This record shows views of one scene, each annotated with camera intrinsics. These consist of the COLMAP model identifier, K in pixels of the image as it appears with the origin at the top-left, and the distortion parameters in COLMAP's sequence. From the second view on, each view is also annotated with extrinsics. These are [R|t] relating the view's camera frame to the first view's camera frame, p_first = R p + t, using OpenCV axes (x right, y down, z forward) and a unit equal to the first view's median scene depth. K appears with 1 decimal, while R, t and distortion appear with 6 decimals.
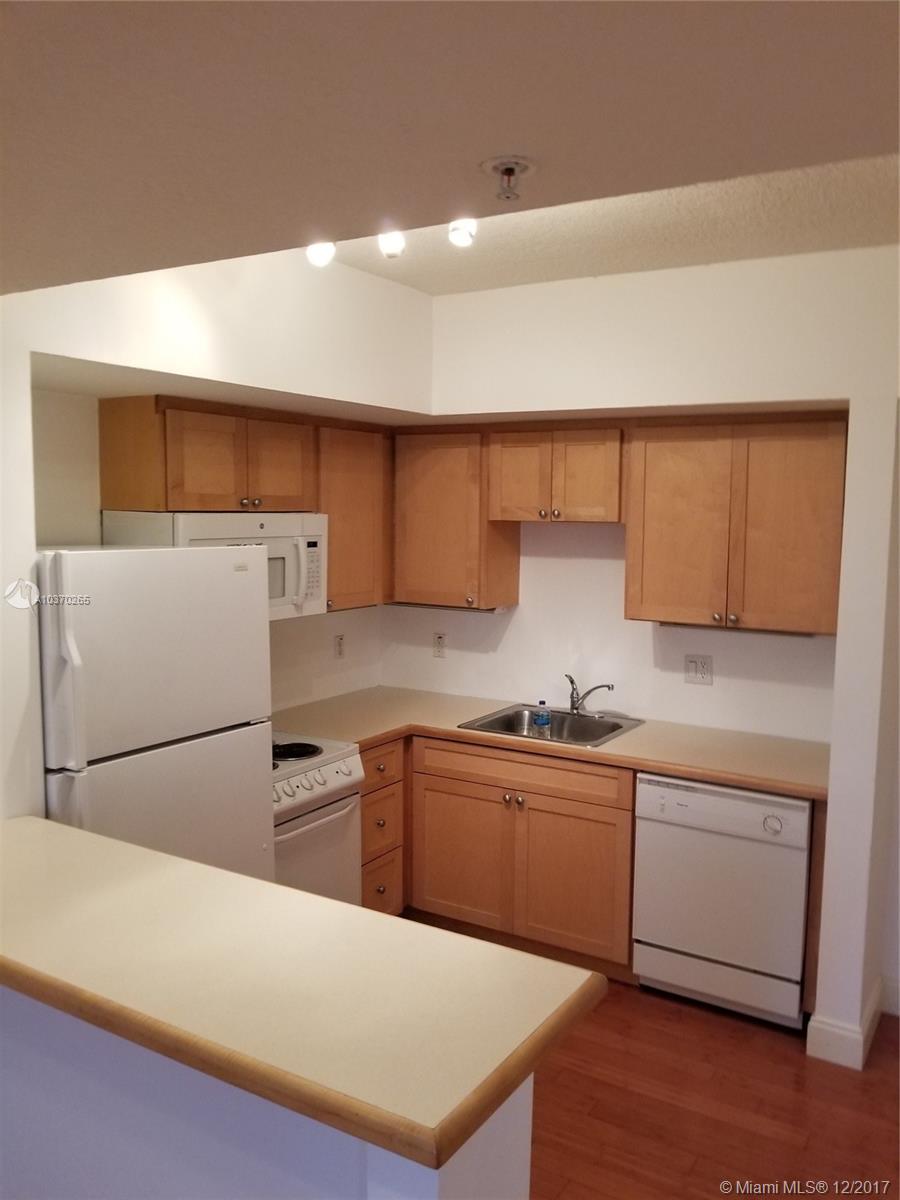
lens RADIAL K [[958.3, 0, 478.2], [0, 958.3, 616.4], [0, 0, 1]] dist [-0.003876, -0.004662]
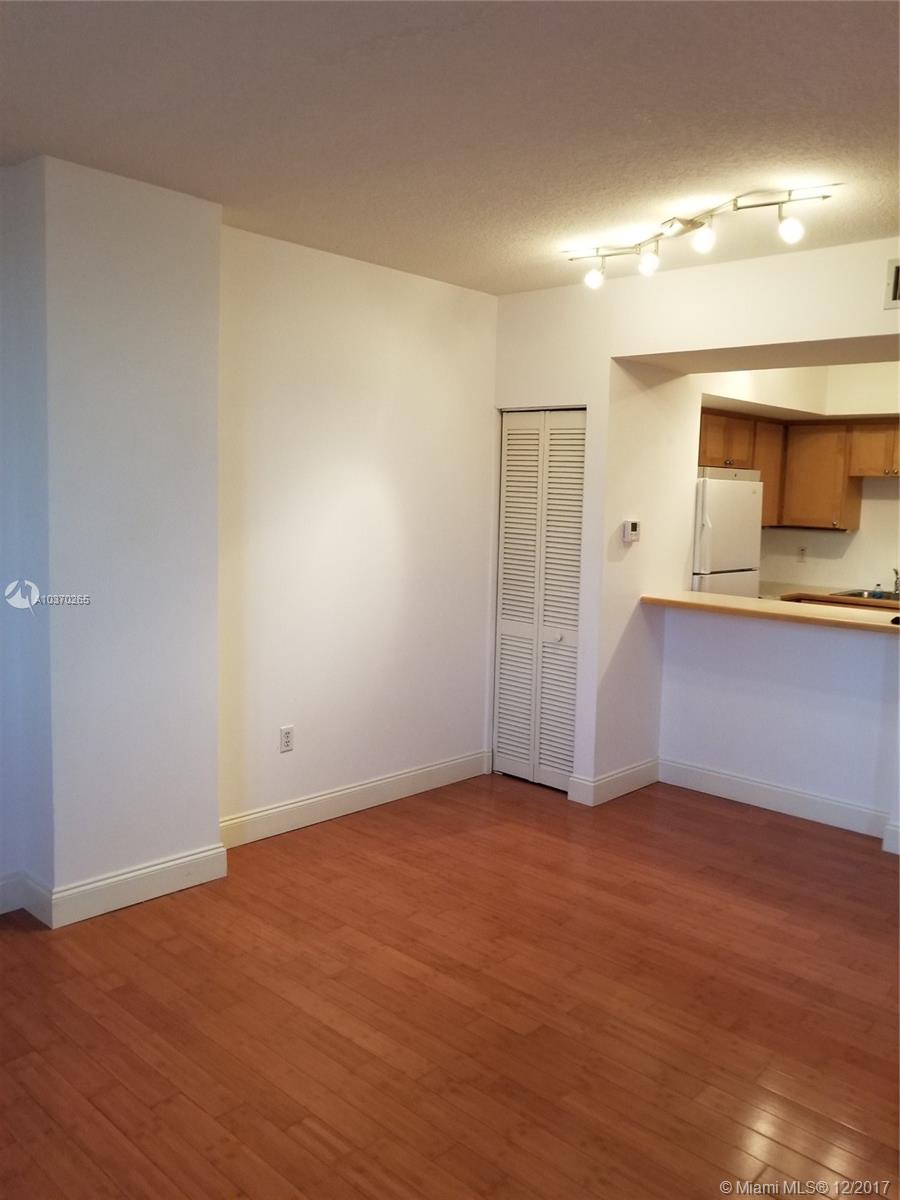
lens RADIAL K [[938.7, 0, 460.9], [0, 938.7, 595.2], [0, 0, 1]] dist [-0.009390, -0.010534]
pose [[0.975775, 0.036377, -0.215729, -0.330295], [-0.036951, 0.999316, 0.001376, 0.149583], [0.215632, 0.006629, 0.976452, -0.859016]]
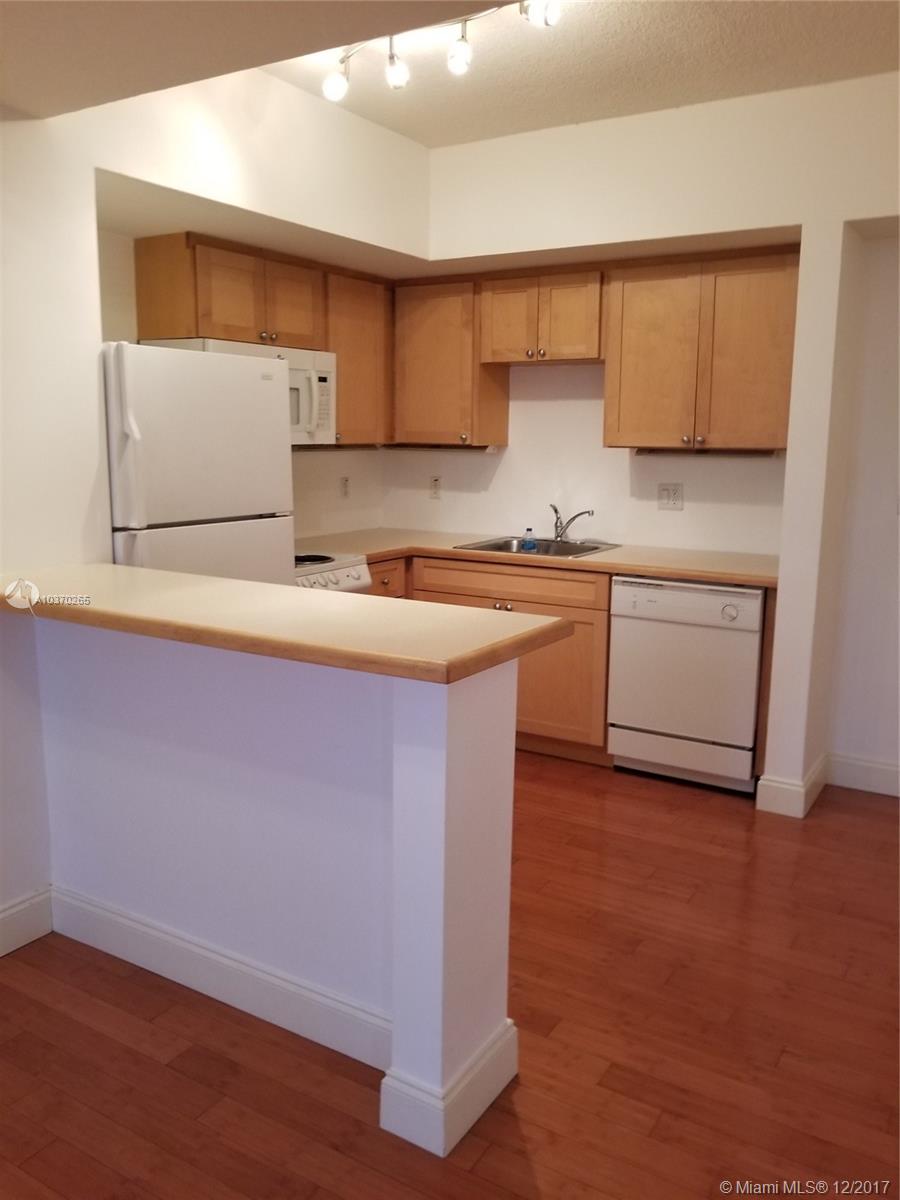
lens RADIAL K [[956.7, 0, 450.0], [0, 956.7, 600.0], [0, 0, 1]] dist [-0.005664, -0.002994]
pose [[0.999797, -0.001758, -0.020069, -0.003210], [0.003020, 0.998007, 0.063025, 0.114094], [0.019918, -0.063073, 0.997810, -0.126629]]
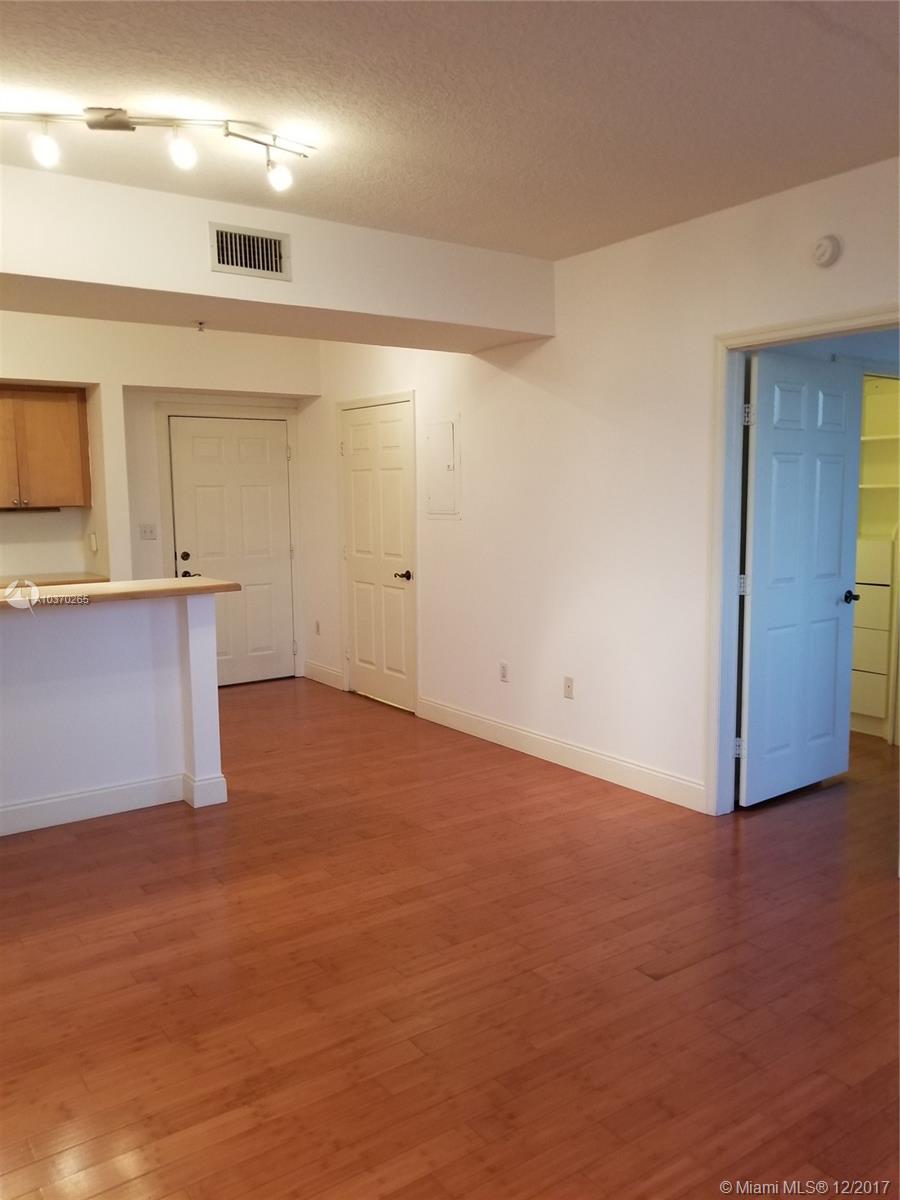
lens RADIAL K [[958.3, 0, 478.2], [0, 958.3, 616.4], [0, 0, 1]] dist [-0.003876, -0.004662]
pose [[0.397800, -0.134927, 0.907496, -0.993216], [0.114713, 0.988680, 0.096713, 0.130910], [-0.910272, 0.065630, 0.408775, -0.446145]]
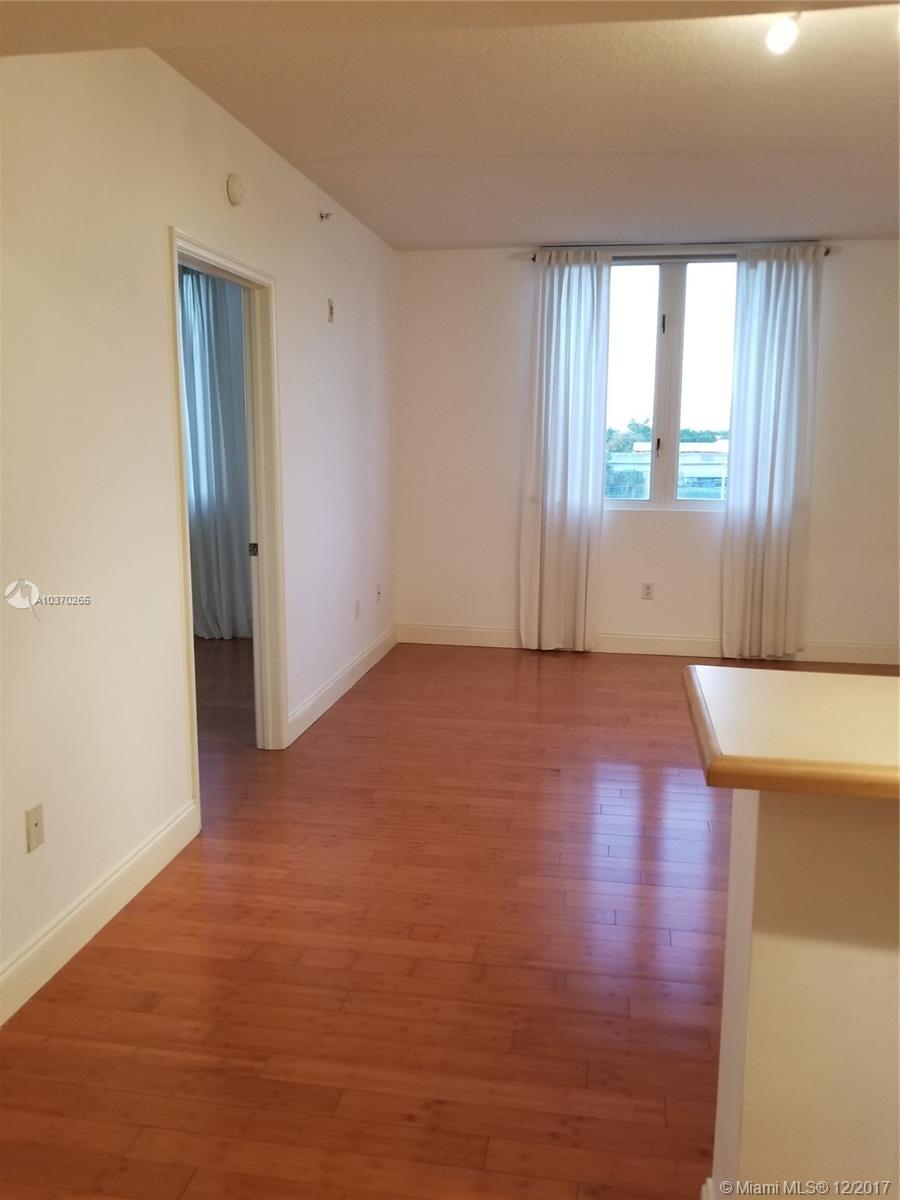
lens RADIAL K [[938.7, 0, 460.9], [0, 938.7, 595.2], [0, 0, 1]] dist [-0.009390, -0.010534]
pose [[-0.930919, 0.038787, -0.363159, 0.255194], [-0.064298, 0.961409, 0.267505, 0.022266], [0.359520, 0.272376, -0.892500, 0.673134]]
